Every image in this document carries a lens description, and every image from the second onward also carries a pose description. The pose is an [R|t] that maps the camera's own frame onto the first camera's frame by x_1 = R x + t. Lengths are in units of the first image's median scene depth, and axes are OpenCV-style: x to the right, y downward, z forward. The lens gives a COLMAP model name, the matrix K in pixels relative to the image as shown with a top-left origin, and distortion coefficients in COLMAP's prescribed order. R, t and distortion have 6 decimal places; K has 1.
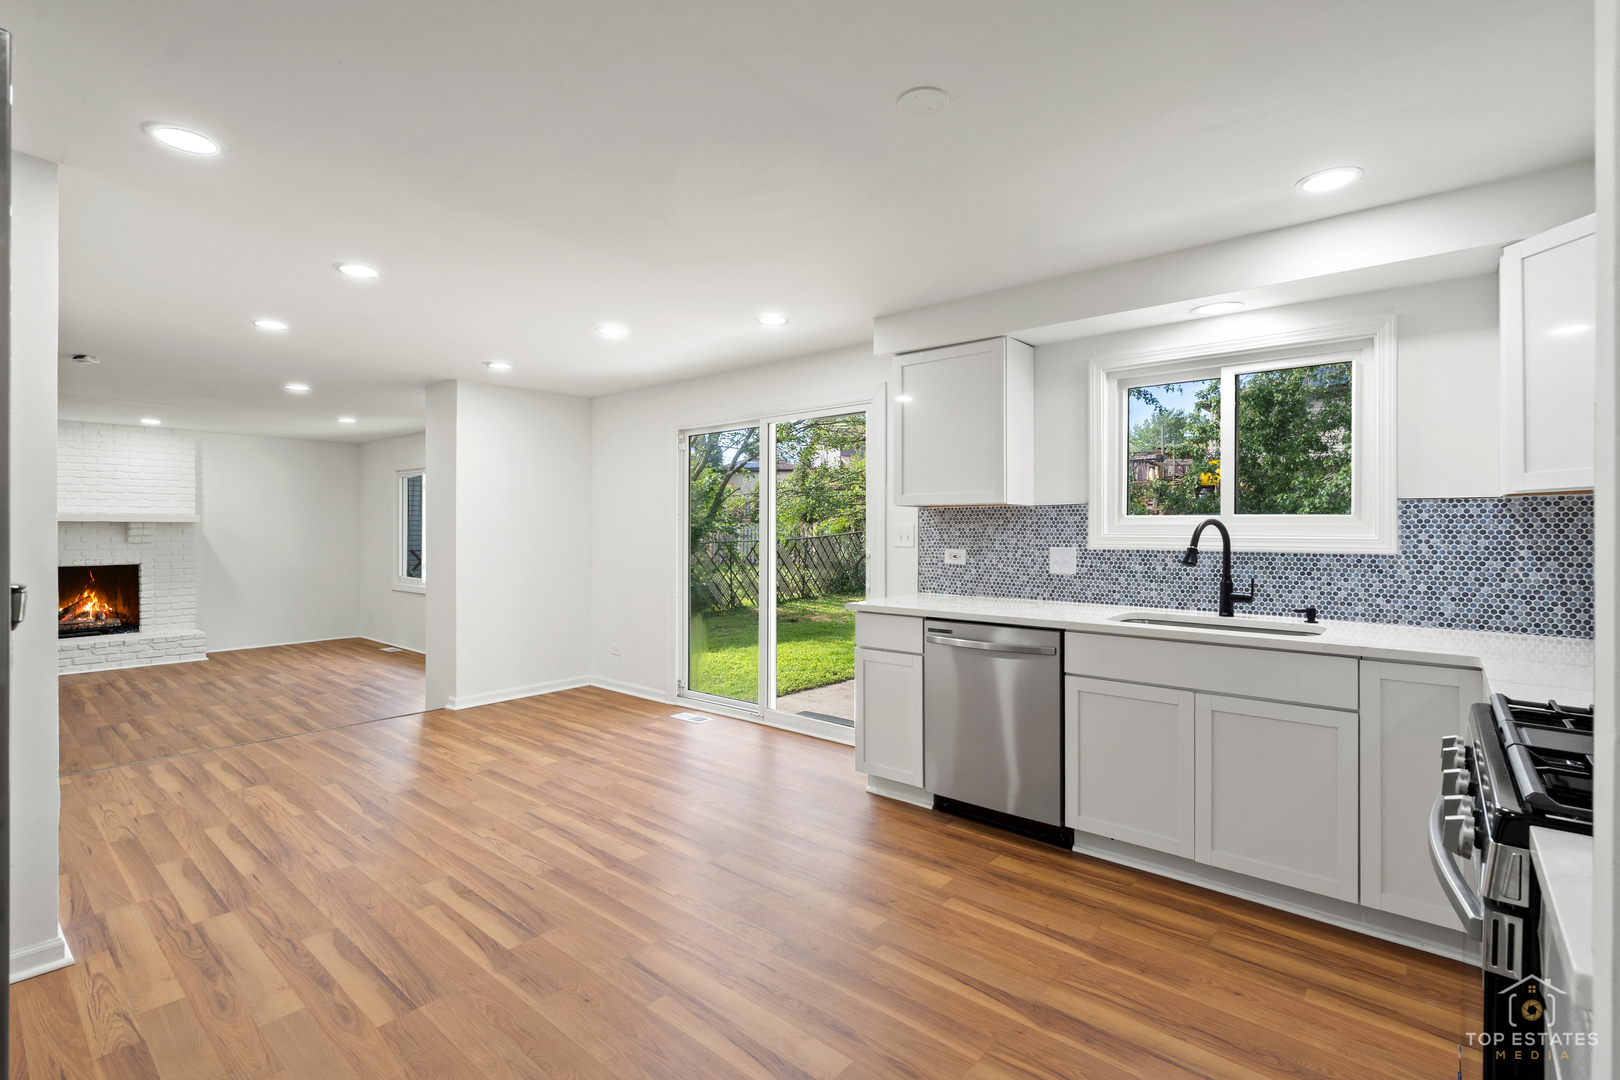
lens RADIAL K [[752.2, 0, 815.3], [0, 752.2, 531.1], [0, 0, 1]] dist [-0.005324, 0.002645]
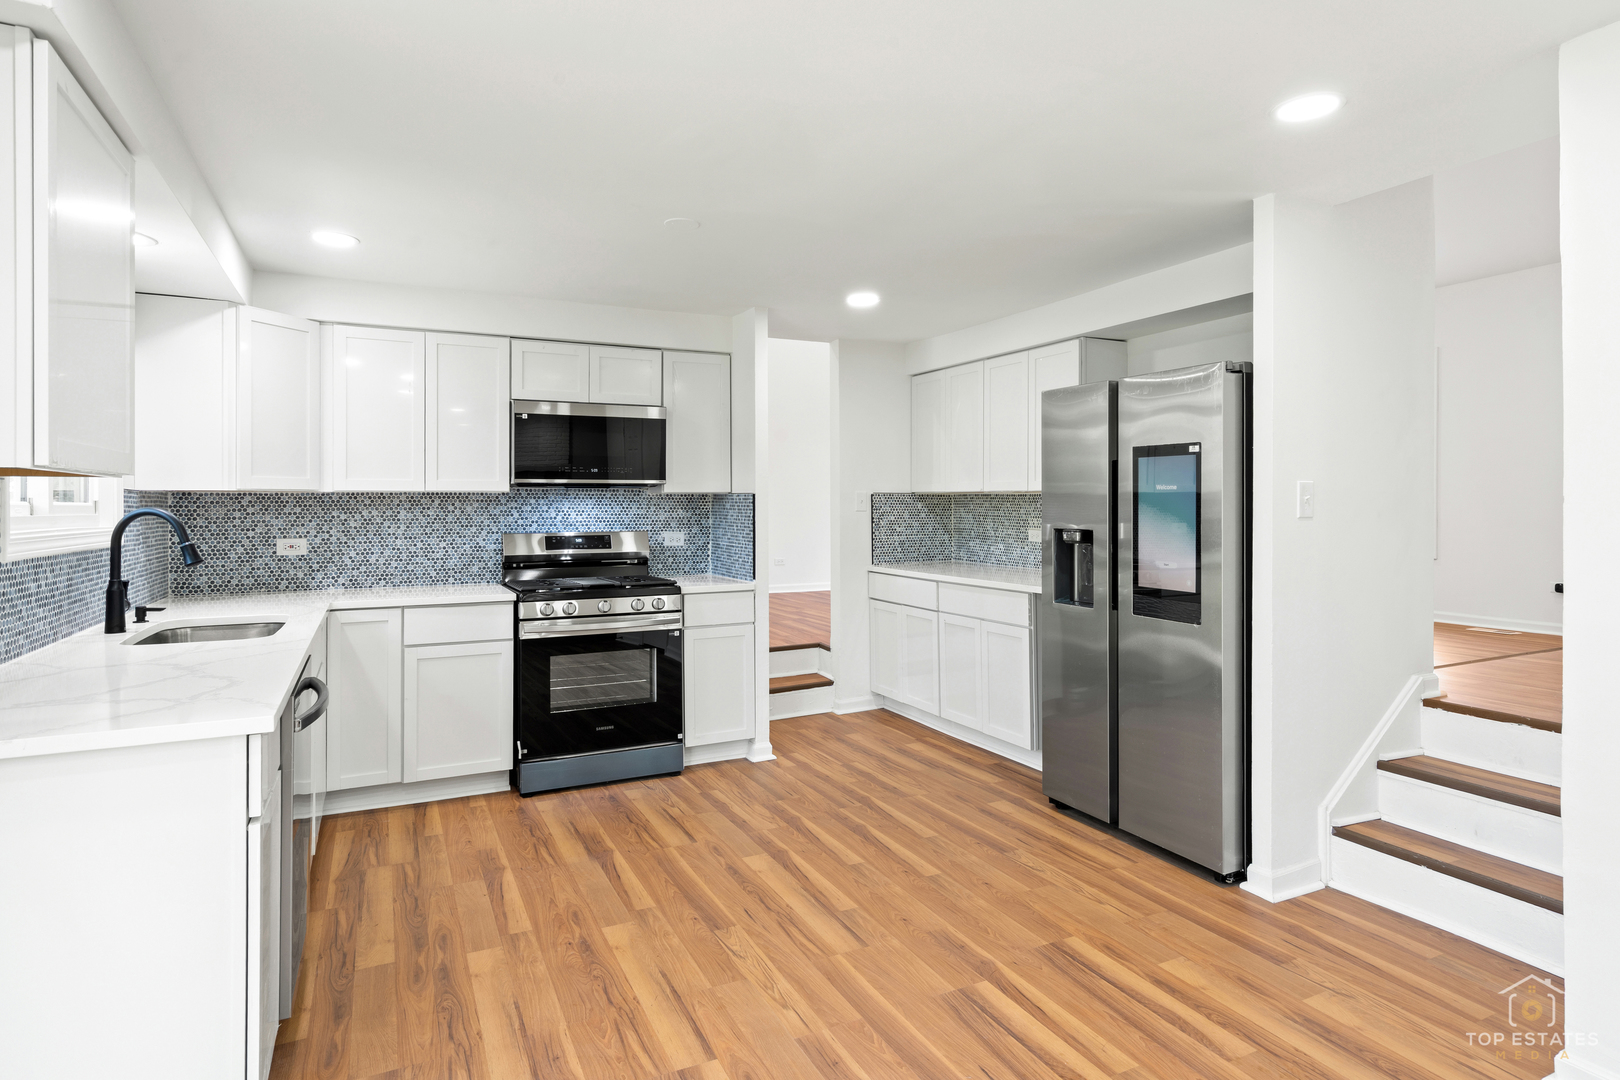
lens RADIAL K [[857.2, 0, 816.0], [0, 857.2, 496.2], [0, 0, 1]] dist [-0.002262, -0.000001]
pose [[-0.919026, 0.006745, 0.394138, -0.391249], [0.004218, 0.999965, -0.007278, -0.015754], [-0.394173, -0.005026, -0.919022, 1.263483]]
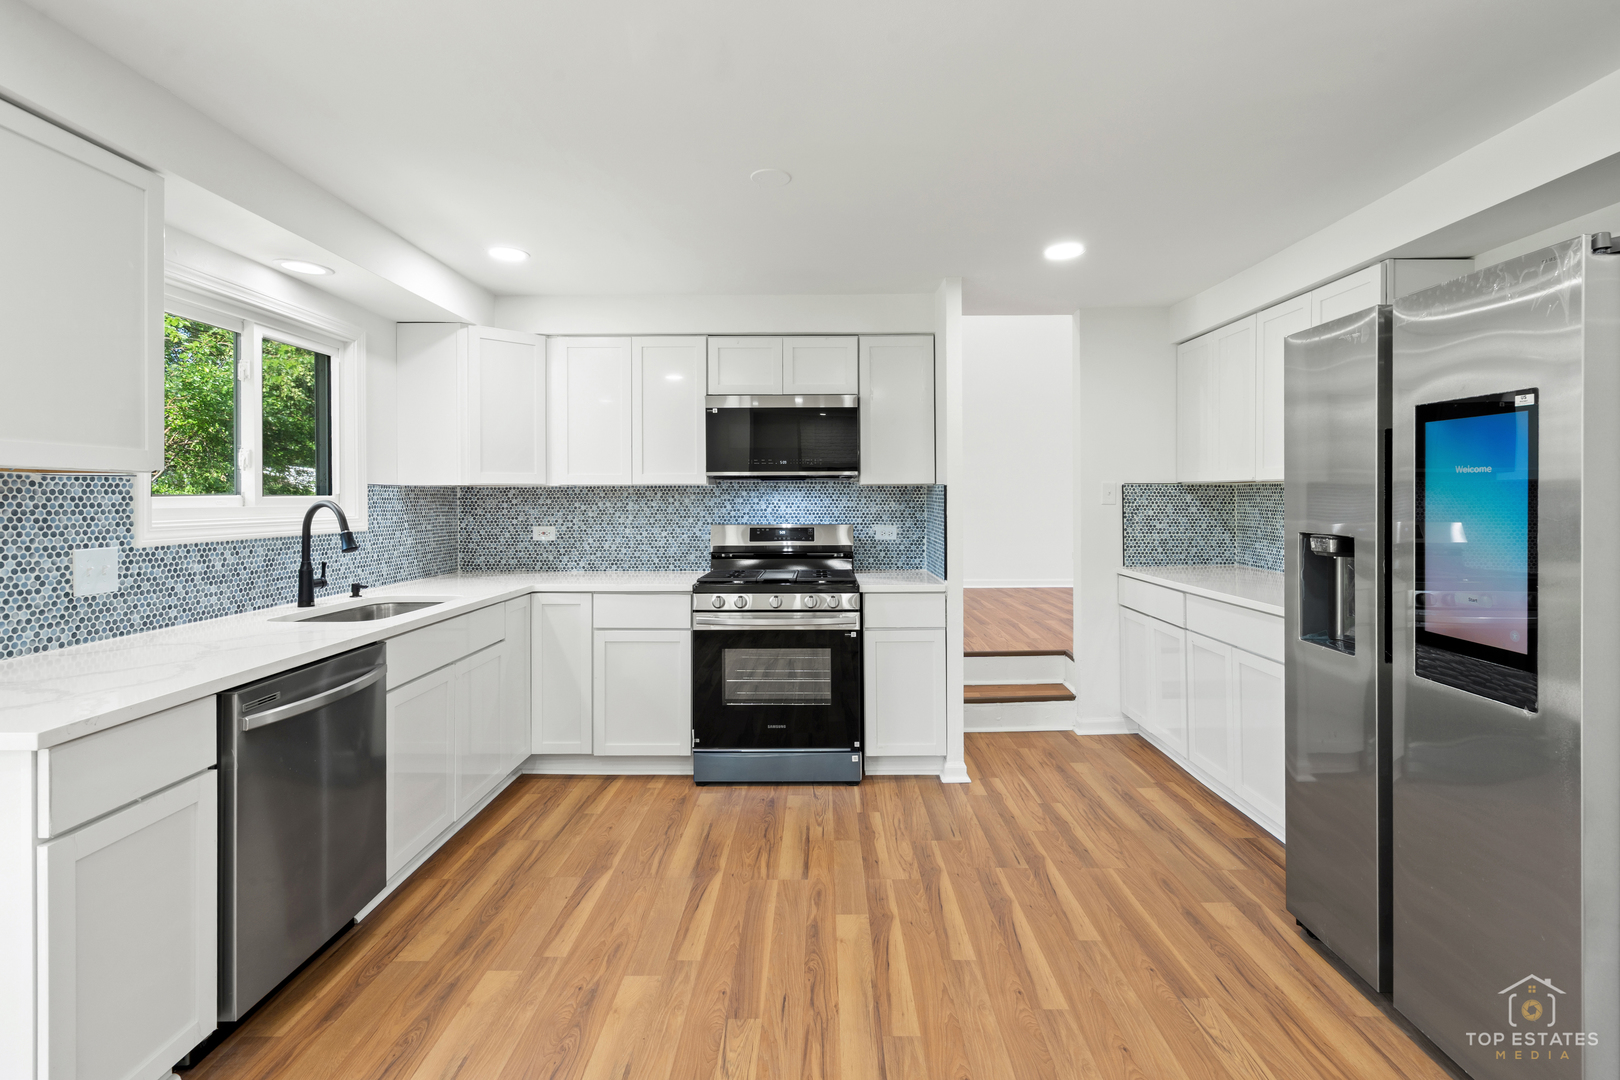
lens RADIAL K [[752.2, 0, 826.1], [0, 752.2, 493.1], [0, 0, 1]] dist [-0.005324, 0.002645]
pose [[-0.649054, 0.005523, 0.760723, -0.464958], [0.005022, 0.999983, -0.002975, -0.016124], [-0.760726, 0.001890, -0.649070, 0.916761]]
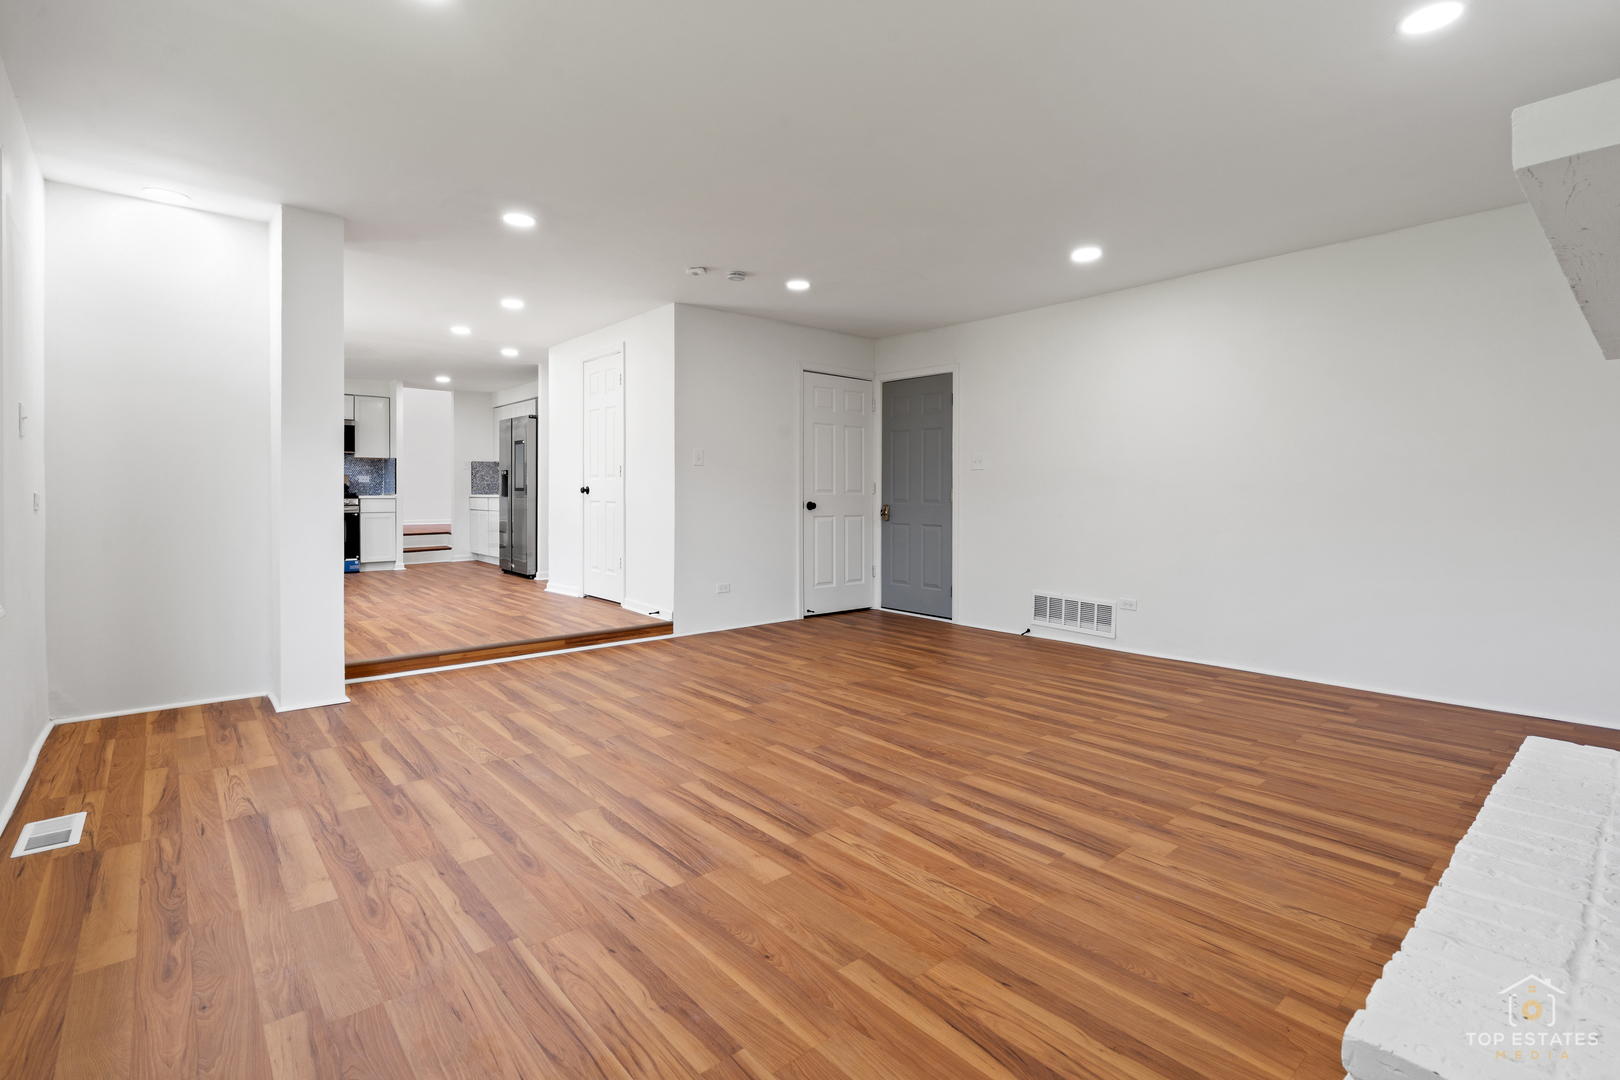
lens RADIAL K [[752.2, 0, 814.5], [0, 752.2, 501.8], [0, 0, 1]] dist [-0.005324, 0.002645]
pose [[-0.992308, -0.003455, 0.123743, -1.549082], [-0.001578, 0.999882, 0.015259, 0.078736], [-0.123781, 0.014947, -0.992197, 2.528078]]
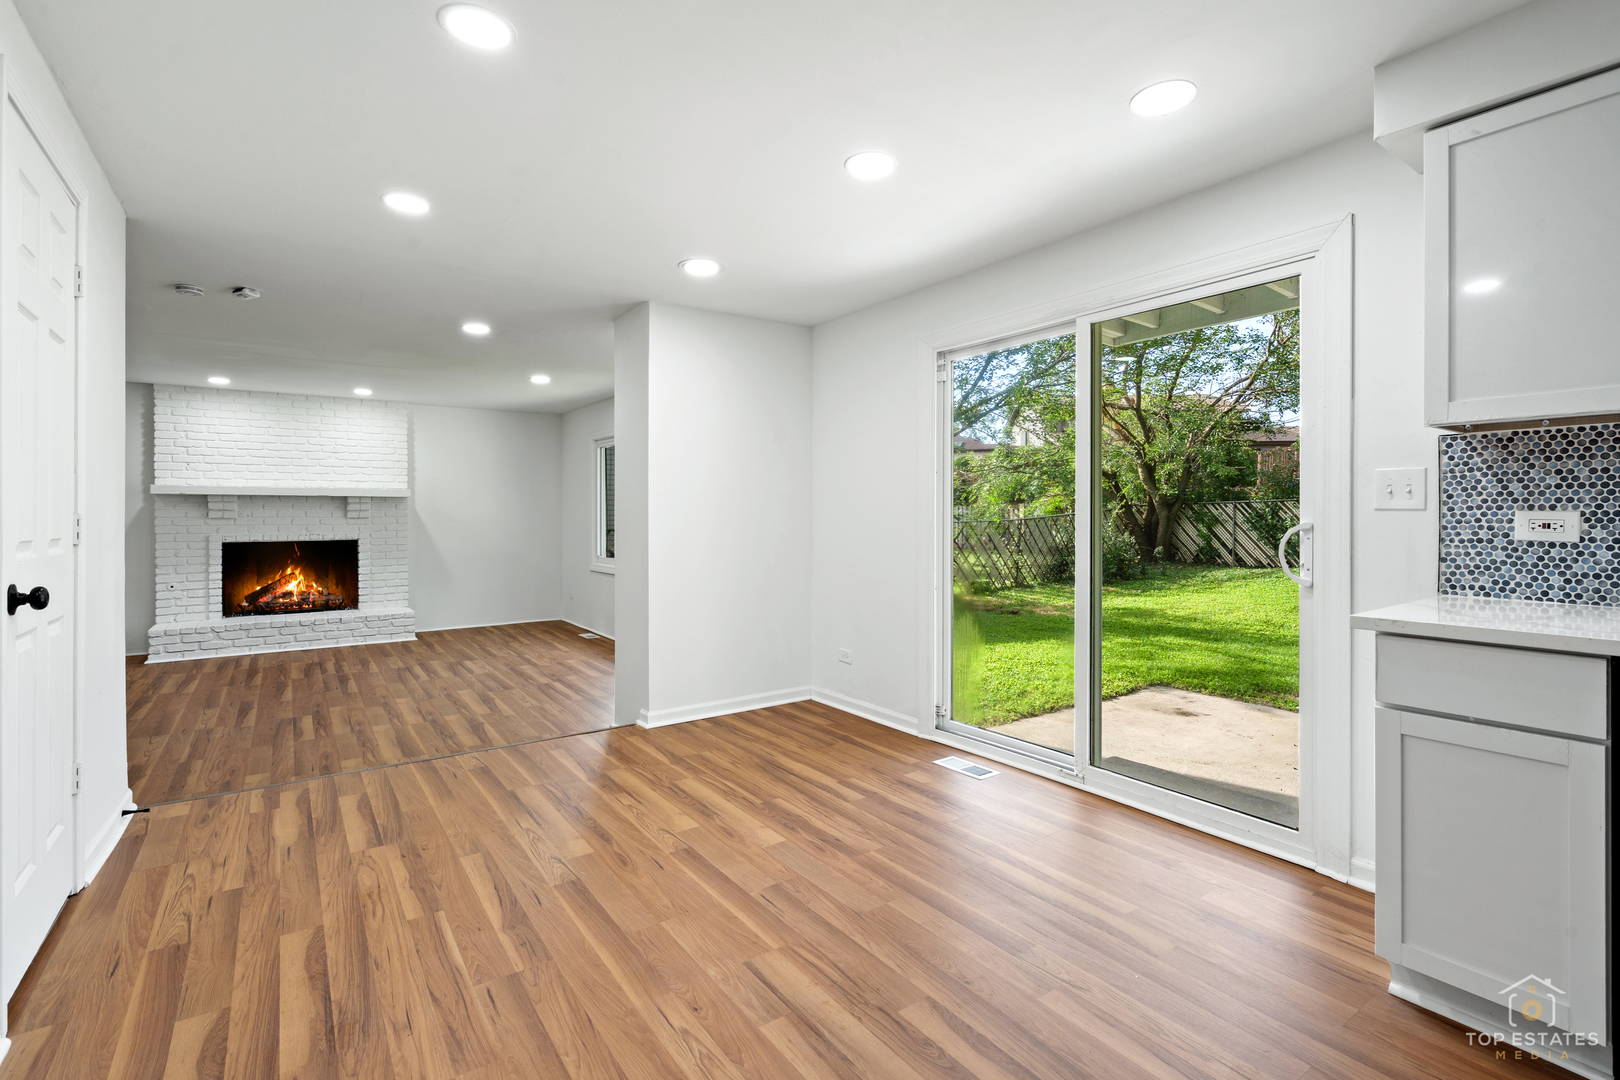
lens RADIAL K [[752.2, 0, 808.2], [0, 752.2, 514.8], [0, 0, 1]] dist [-0.005324, 0.002645]
pose [[0.967850, -0.001540, -0.251524, -0.177477], [0.001171, 0.999998, -0.001615, 0.028458], [0.251526, 0.001269, 0.967850, 0.415471]]
